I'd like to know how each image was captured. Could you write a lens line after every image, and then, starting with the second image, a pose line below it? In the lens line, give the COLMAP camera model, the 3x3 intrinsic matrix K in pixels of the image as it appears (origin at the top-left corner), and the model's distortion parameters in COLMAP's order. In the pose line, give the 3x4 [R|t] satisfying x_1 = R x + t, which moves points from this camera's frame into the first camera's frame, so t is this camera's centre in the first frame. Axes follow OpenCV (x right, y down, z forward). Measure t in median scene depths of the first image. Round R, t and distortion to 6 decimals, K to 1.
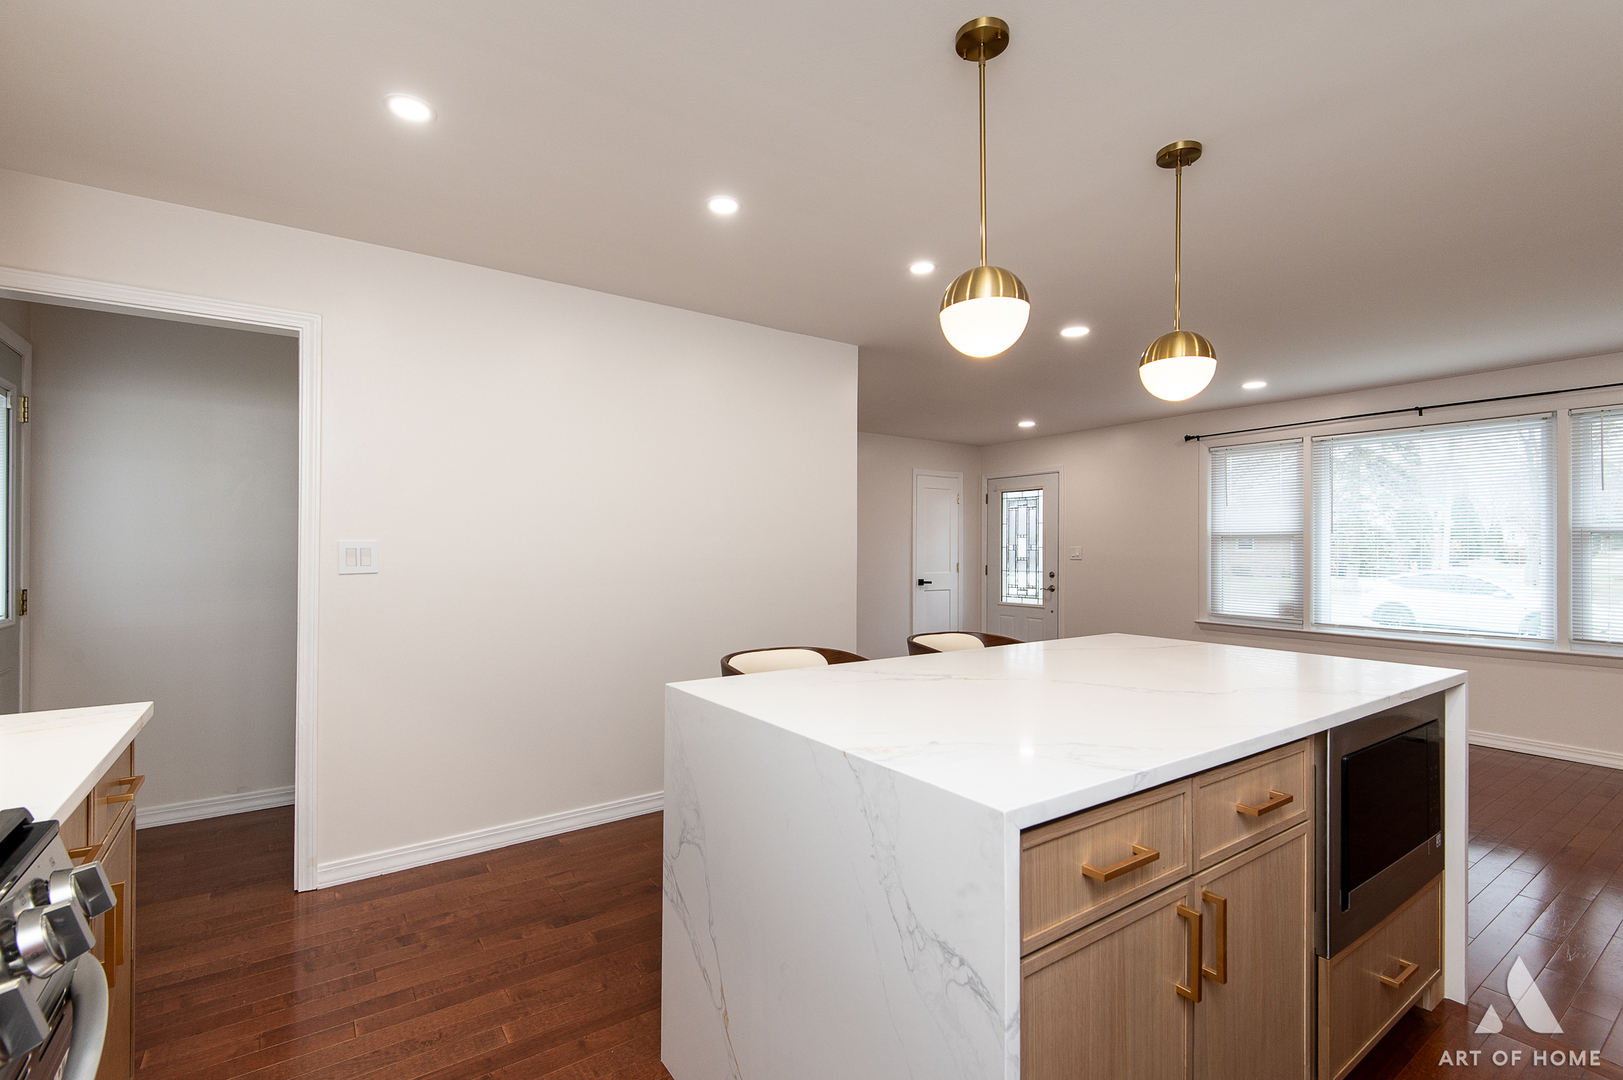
lens RADIAL K [[723.4, 0, 811.7], [0, 723.4, 535.3], [0, 0, 1]] dist [0.010594, -0.009132]
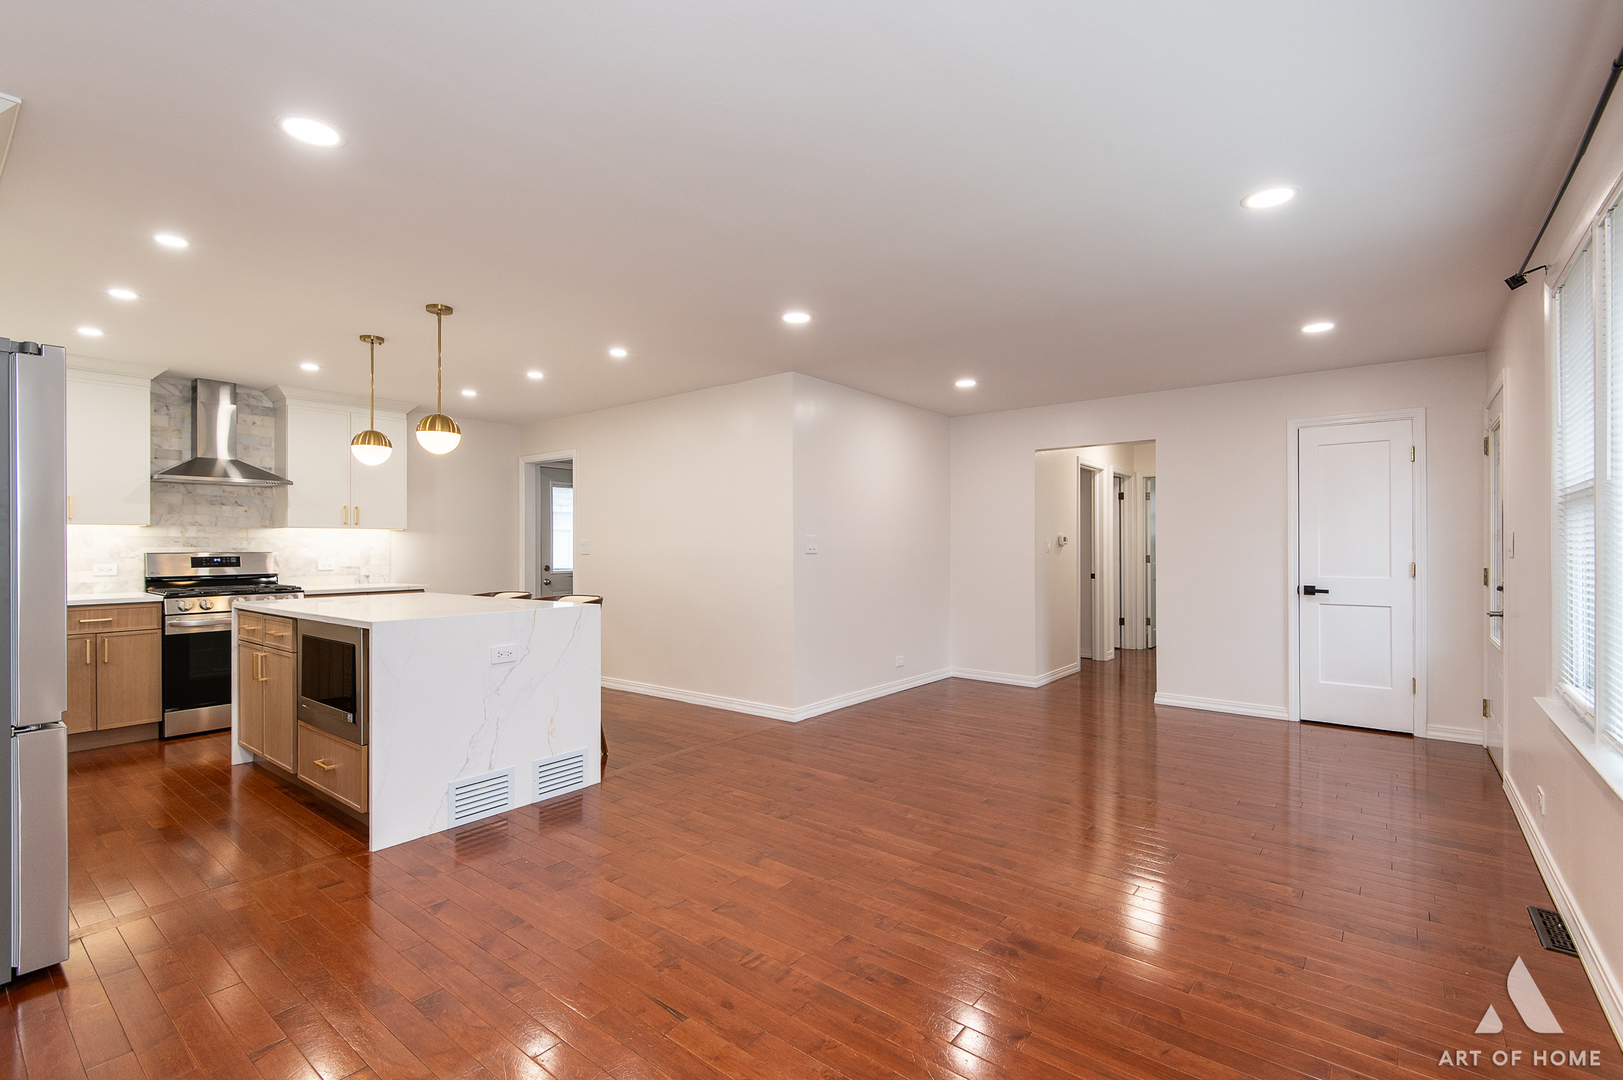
lens RADIAL K [[723.4, 0, 809.0], [0, 723.4, 542.0], [0, 0, 1]] dist [0.010594, -0.009132]
pose [[0.271219, -0.010876, -0.962456, 0.818242], [0.020257, 0.999779, -0.005590, 0.018341], [0.962304, -0.017980, 0.271380, 0.461778]]
